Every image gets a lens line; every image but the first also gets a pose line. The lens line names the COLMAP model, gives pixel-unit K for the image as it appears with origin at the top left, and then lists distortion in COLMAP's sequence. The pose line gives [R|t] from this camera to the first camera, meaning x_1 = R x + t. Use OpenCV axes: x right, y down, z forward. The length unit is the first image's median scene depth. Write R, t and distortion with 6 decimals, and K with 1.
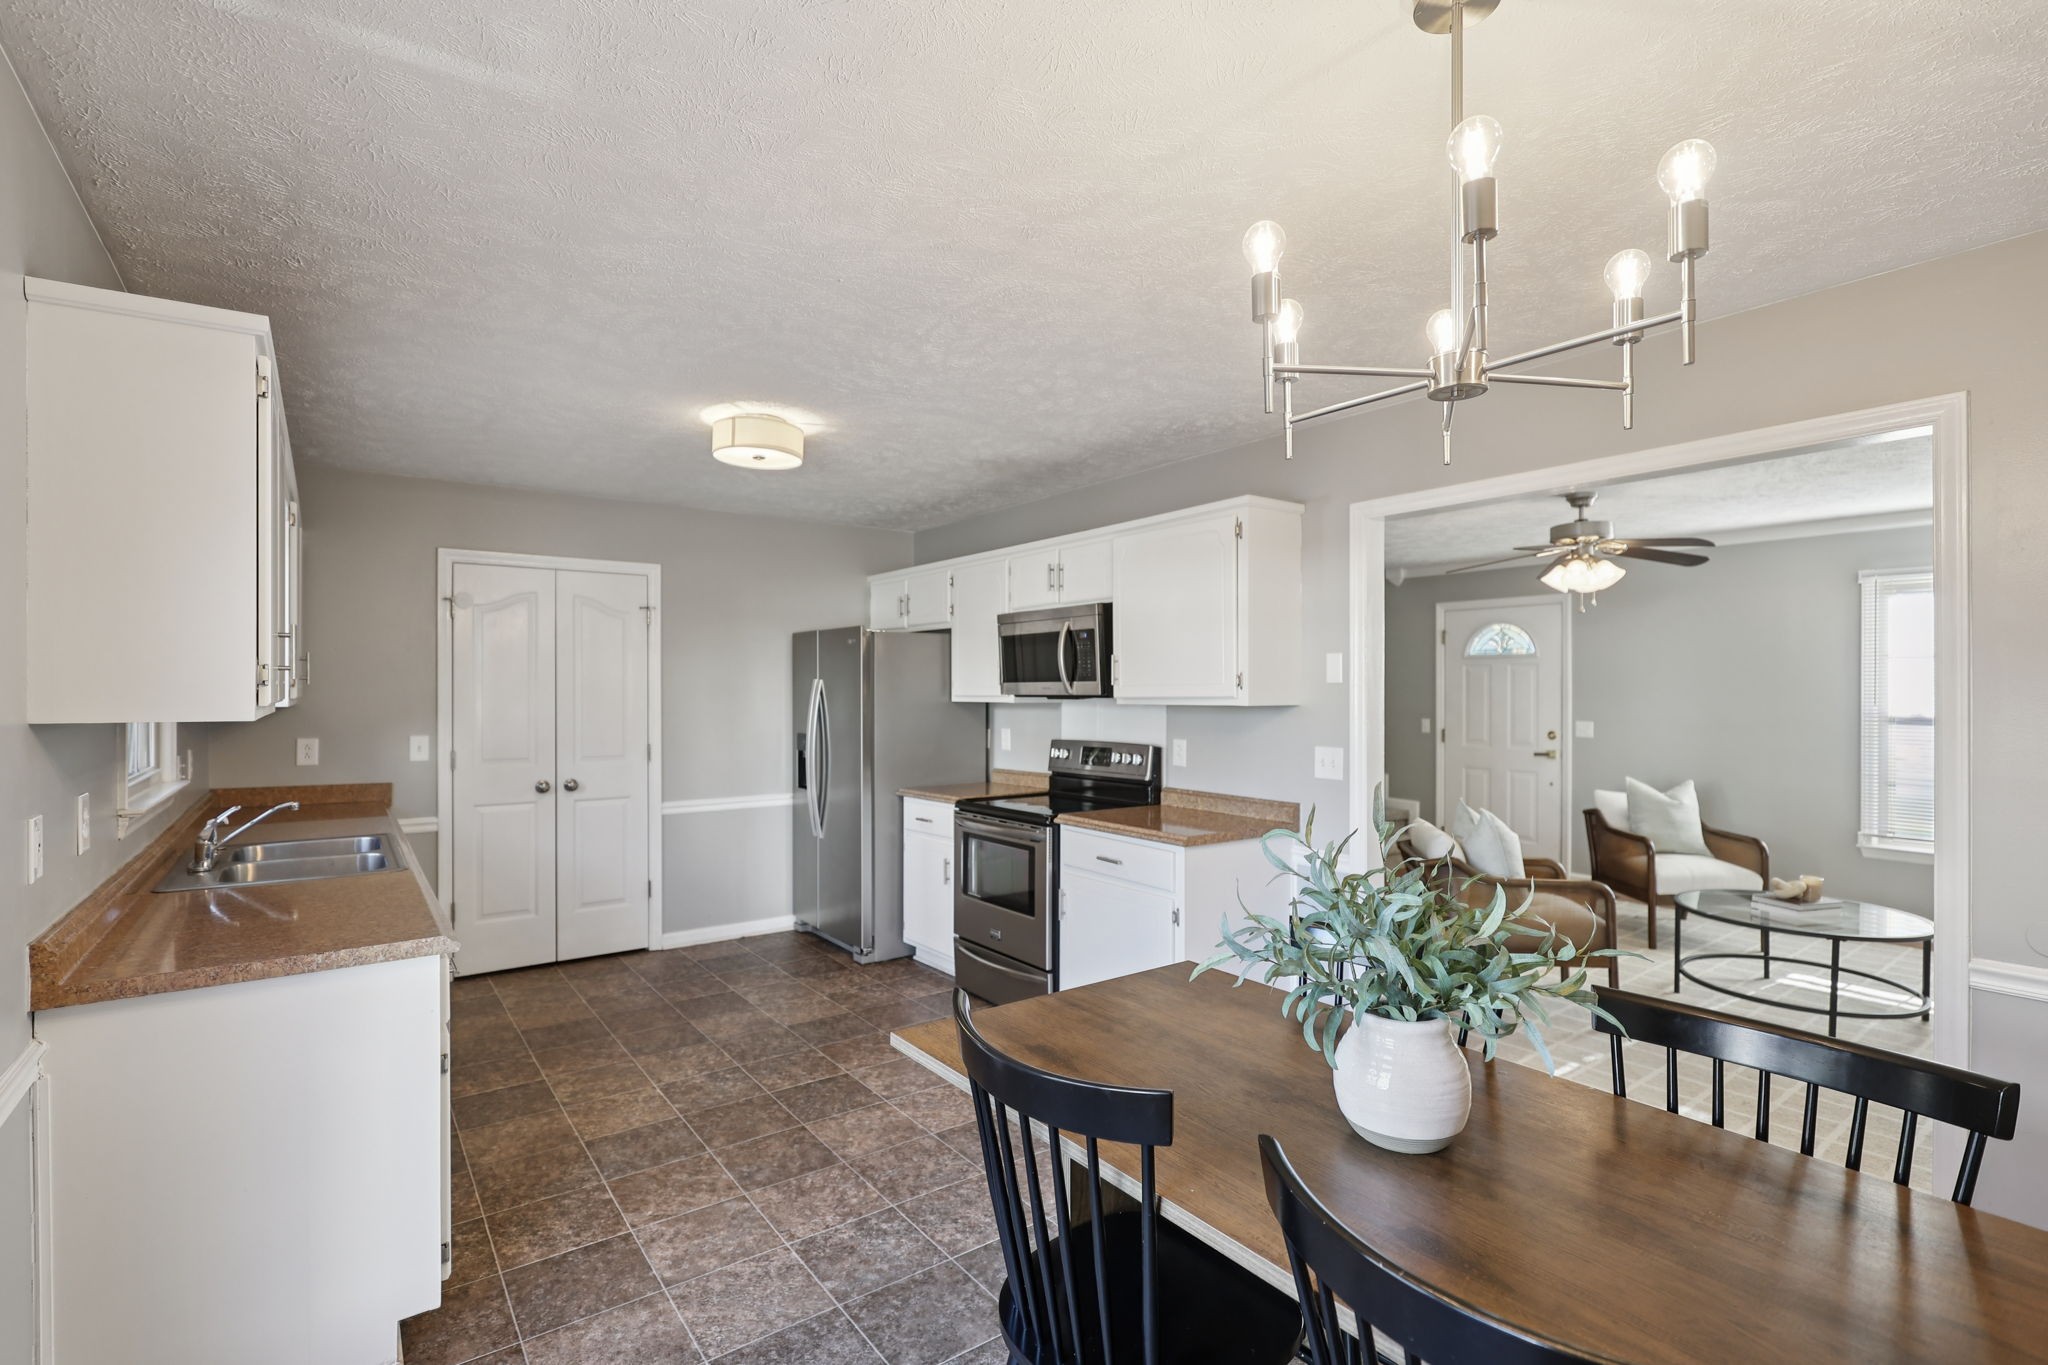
lens RADIAL K [[946.9, 0, 1020.2], [0, 946.9, 692.7], [0, 0, 1]] dist [0.001603, -0.000292]
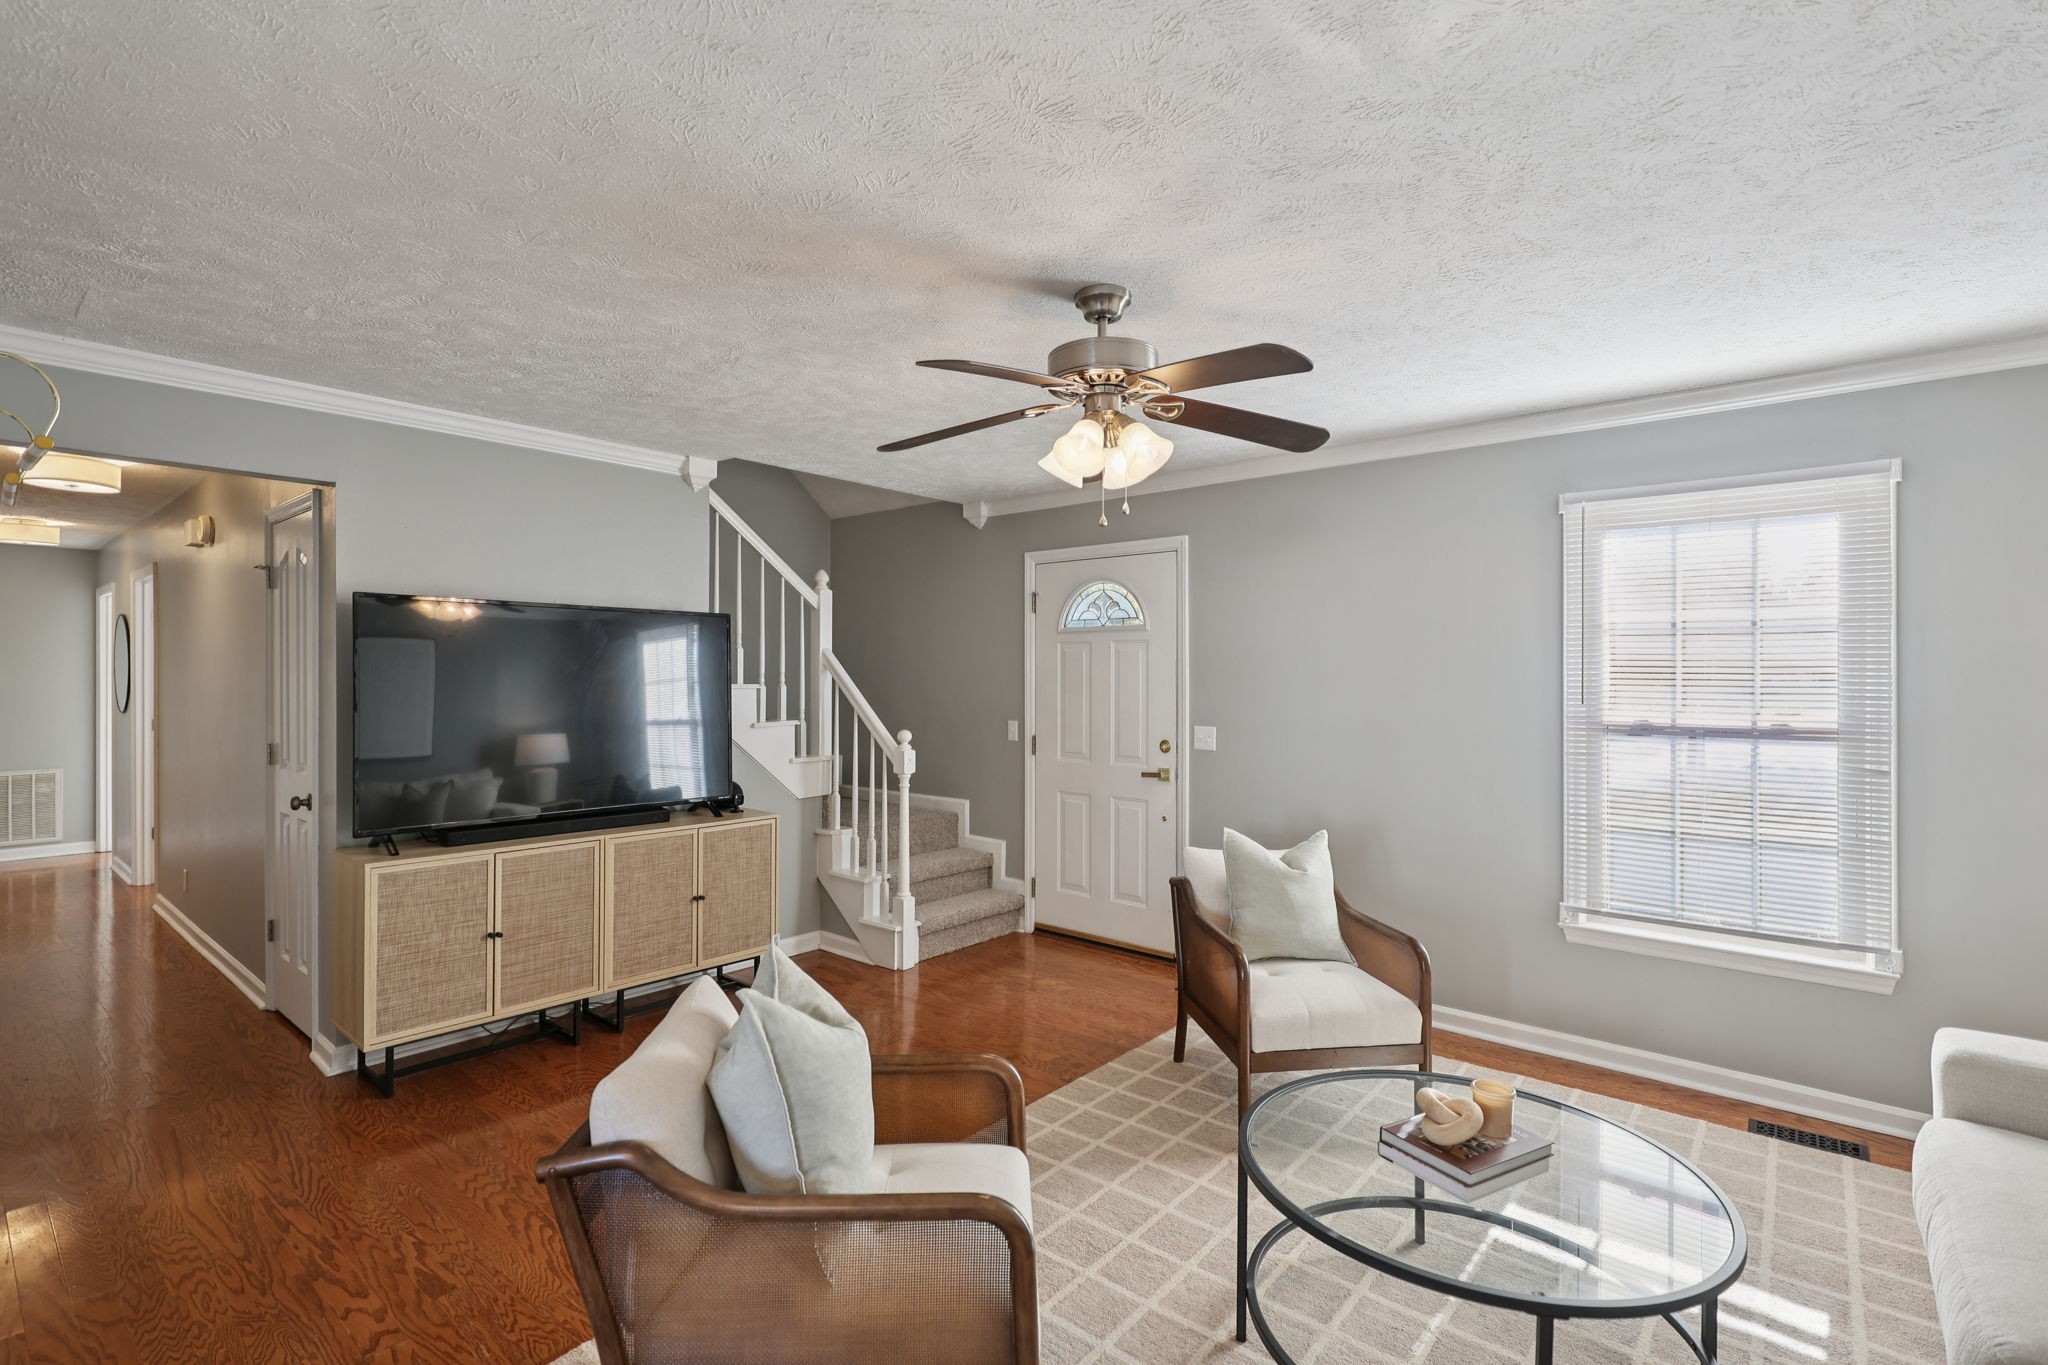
lens RADIAL K [[962.2, 0, 1017.9], [0, 962.2, 677.4], [0, 0, 1]] dist [0.005045, -0.001855]
pose [[0.973312, 0.000423, 0.229487, 0.386262], [0.000071, 0.999998, -0.002148, -0.003300], [-0.229488, 0.002107, 0.973309, 0.458947]]
